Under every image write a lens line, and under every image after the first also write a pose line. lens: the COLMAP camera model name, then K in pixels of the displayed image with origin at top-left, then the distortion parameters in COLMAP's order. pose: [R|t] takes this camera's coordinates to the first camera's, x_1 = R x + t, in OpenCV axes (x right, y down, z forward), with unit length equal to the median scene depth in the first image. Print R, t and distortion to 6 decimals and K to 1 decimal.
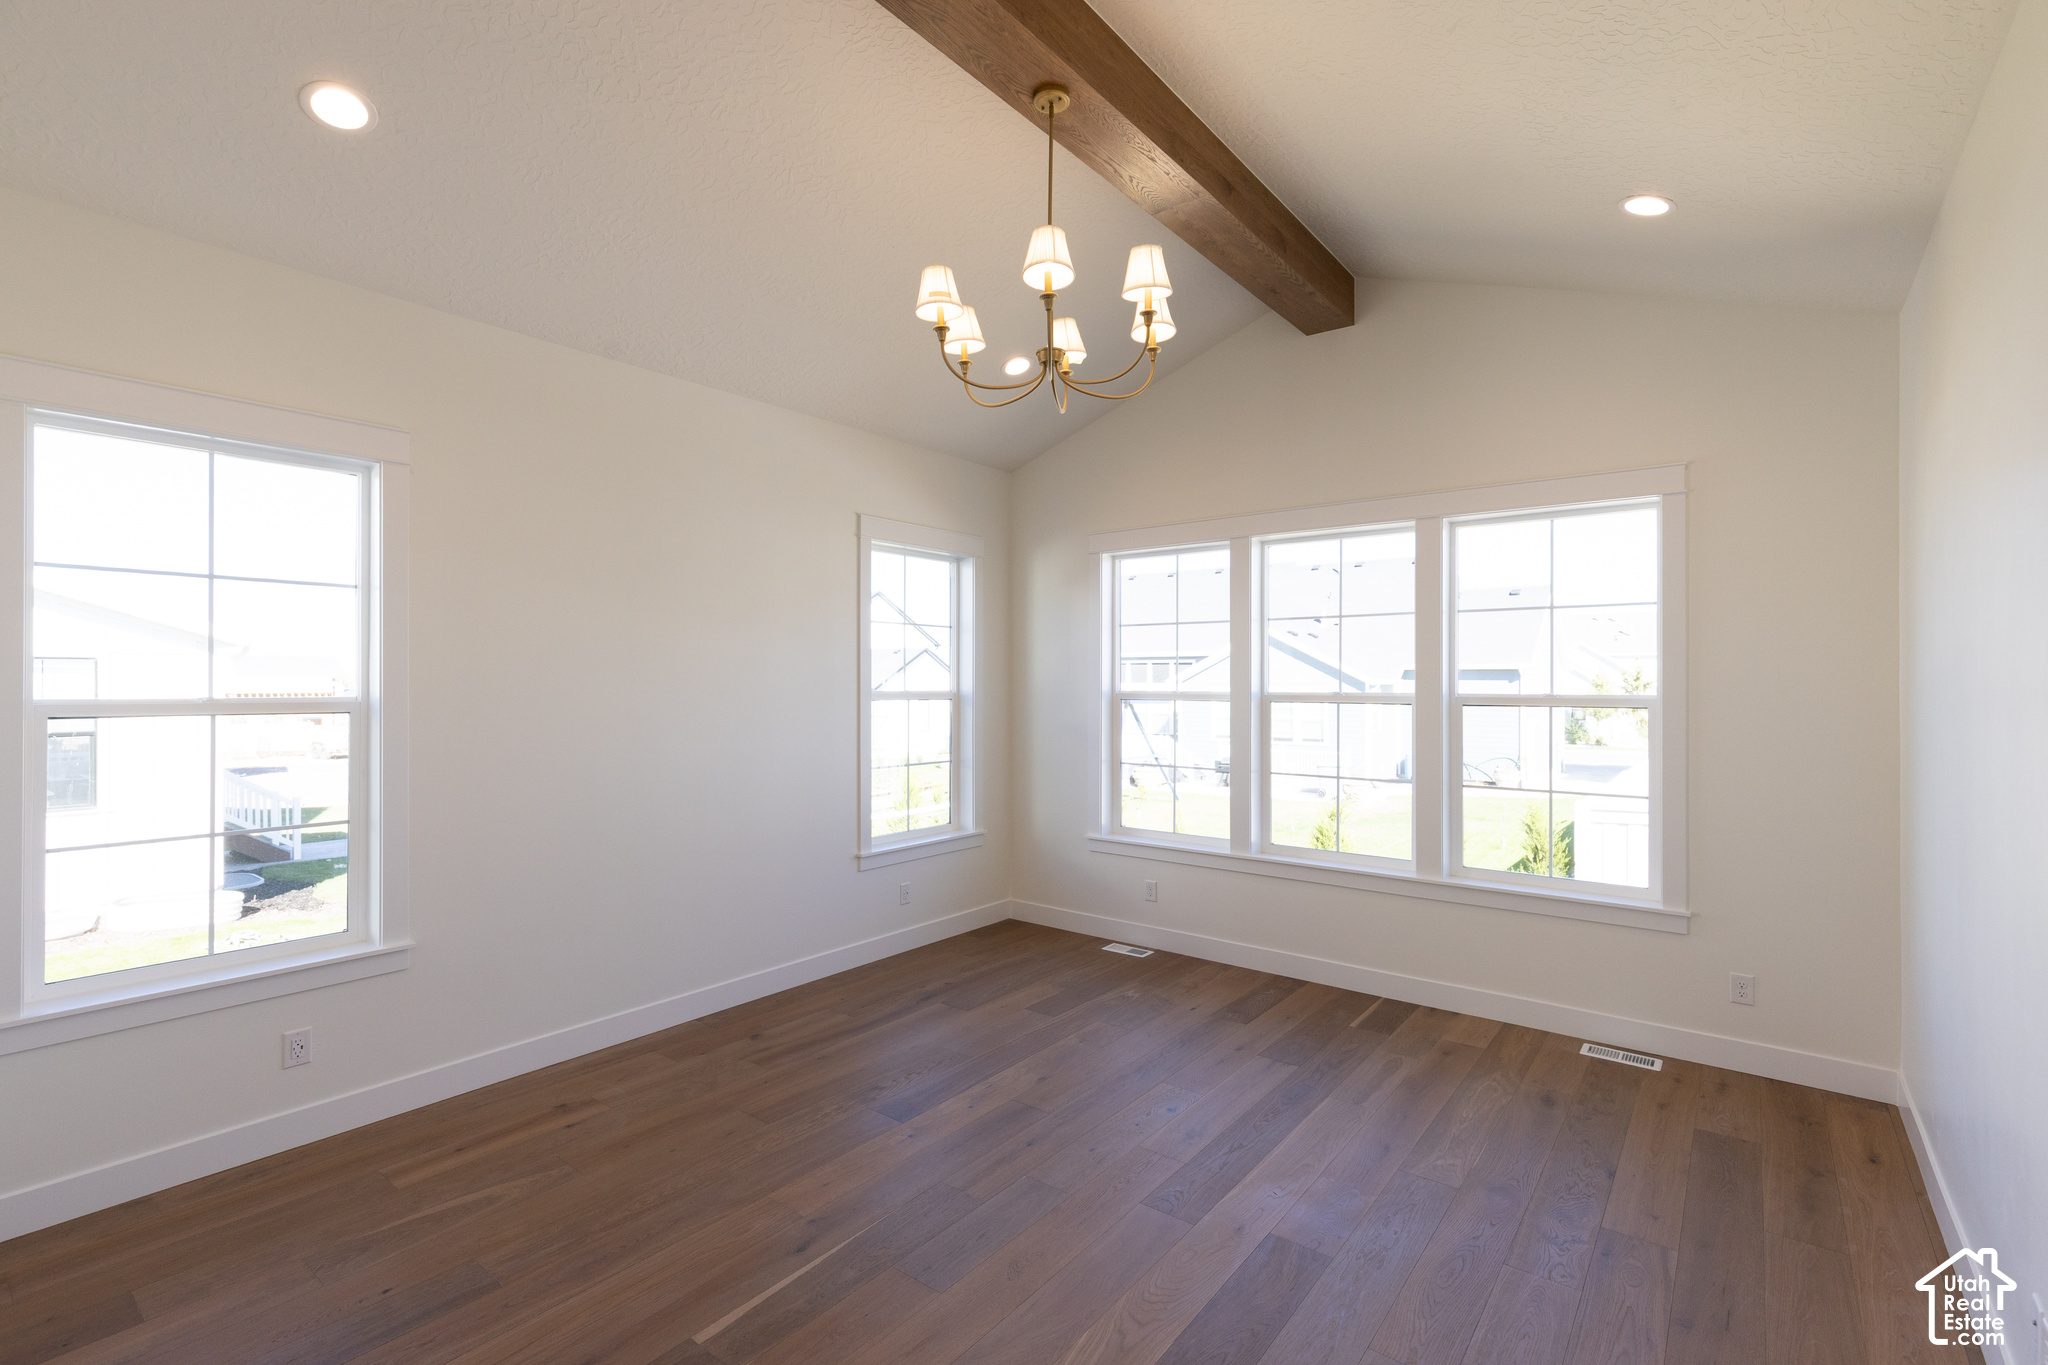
lens RADIAL K [[928.7, 0, 1021.1], [0, 928.7, 687.2], [0, 0, 1]] dist [-0.000597, -0.000561]
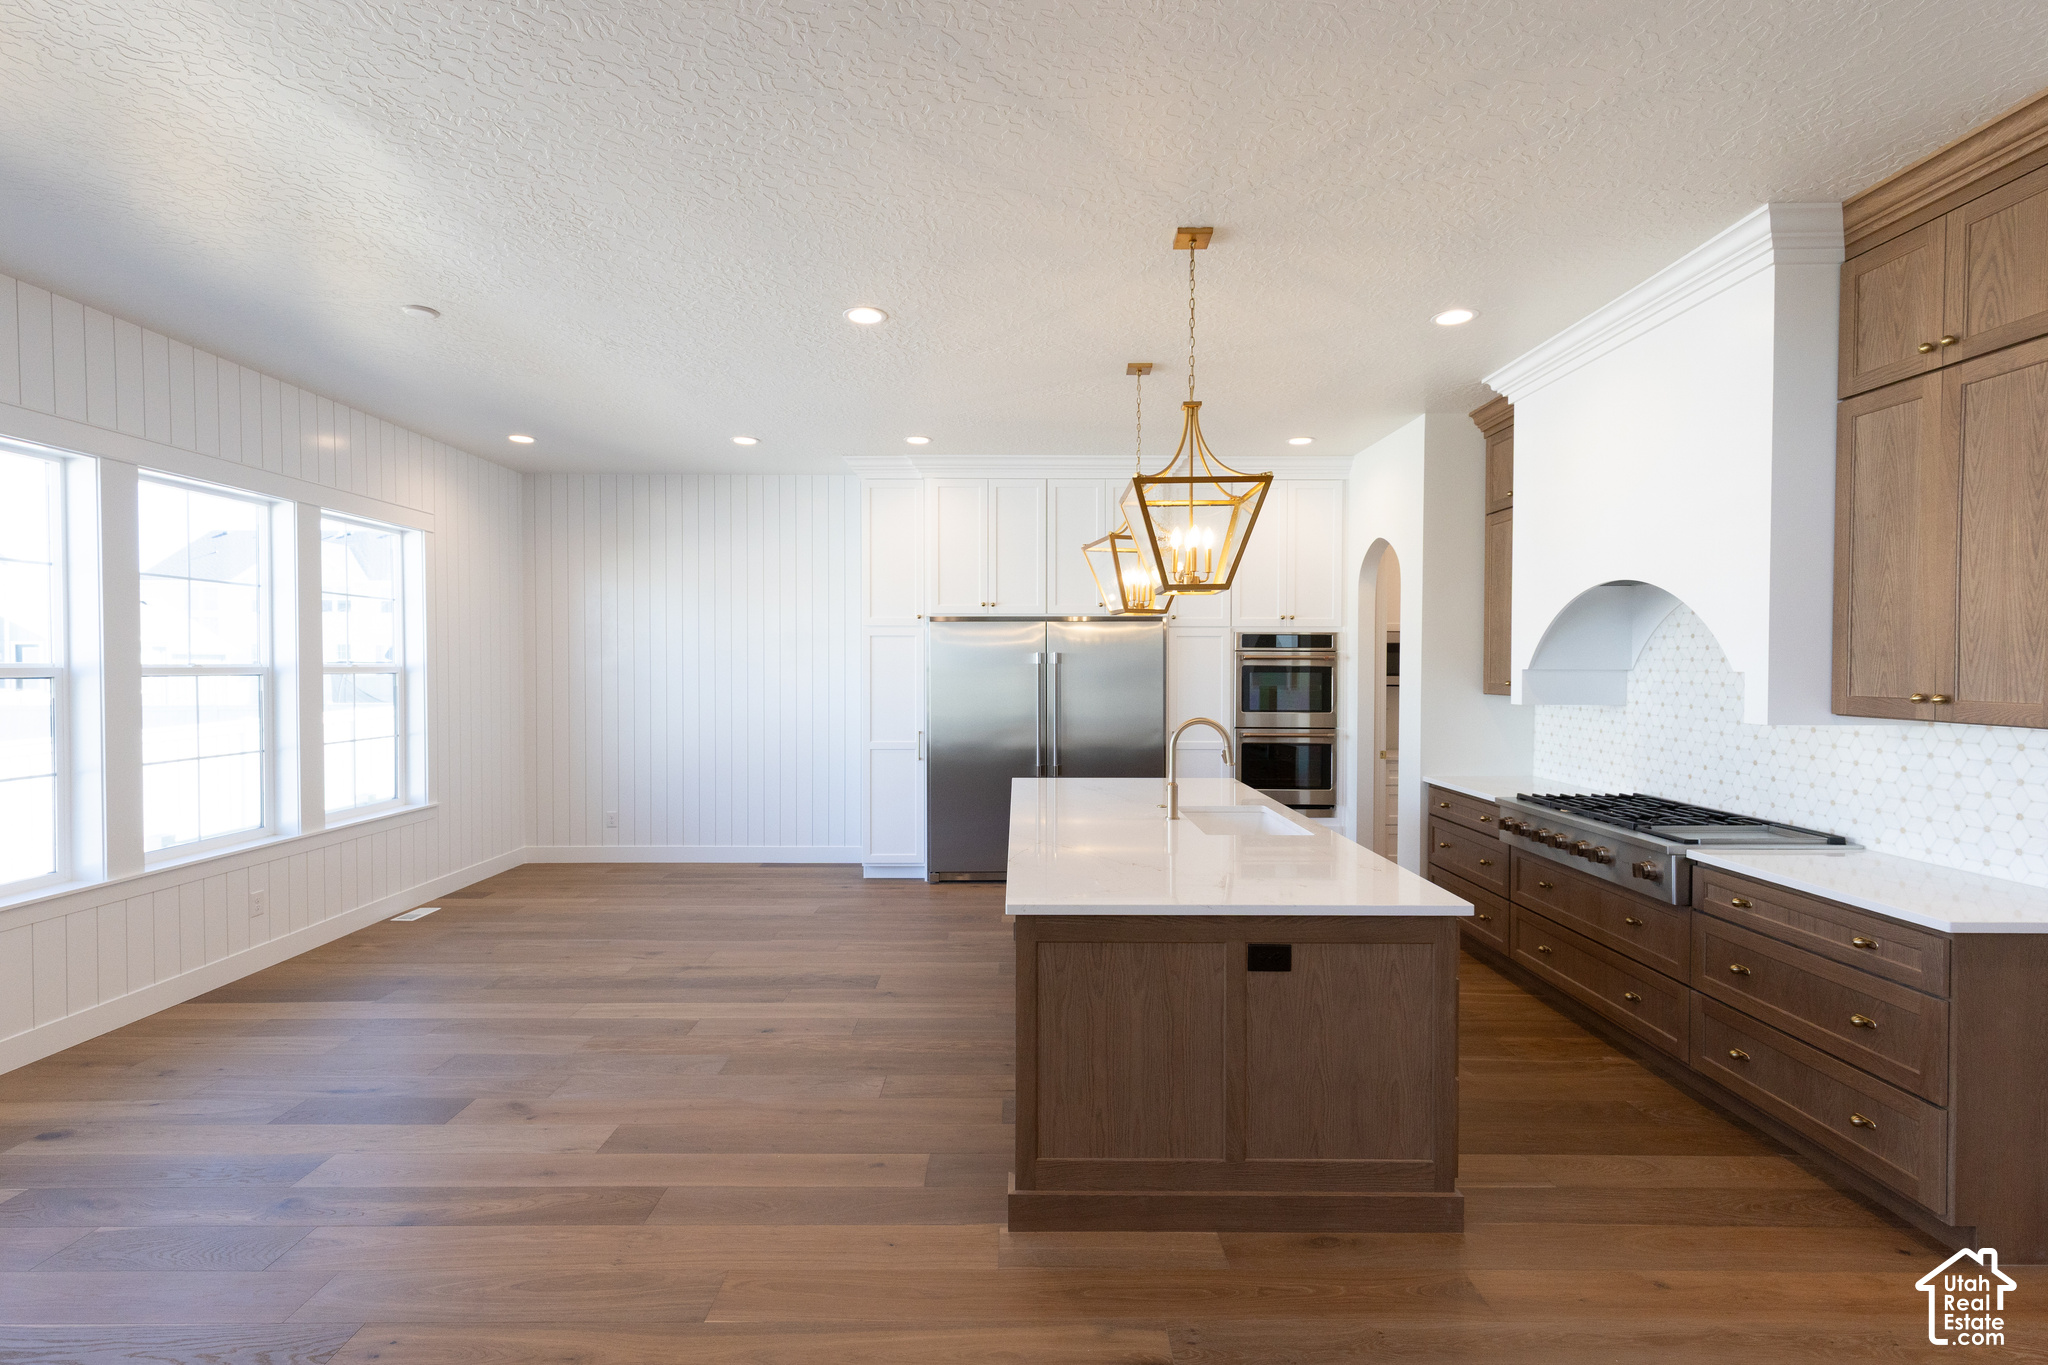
lens RADIAL K [[928.7, 0, 1021.1], [0, 928.7, 687.2], [0, 0, 1]] dist [-0.000597, -0.000561]
pose [[0.793106, -0.011002, 0.608984, -0.741716], [-0.004421, 0.999707, 0.023818, 0.008894], [-0.609067, -0.021583, 0.792825, -0.927821]]
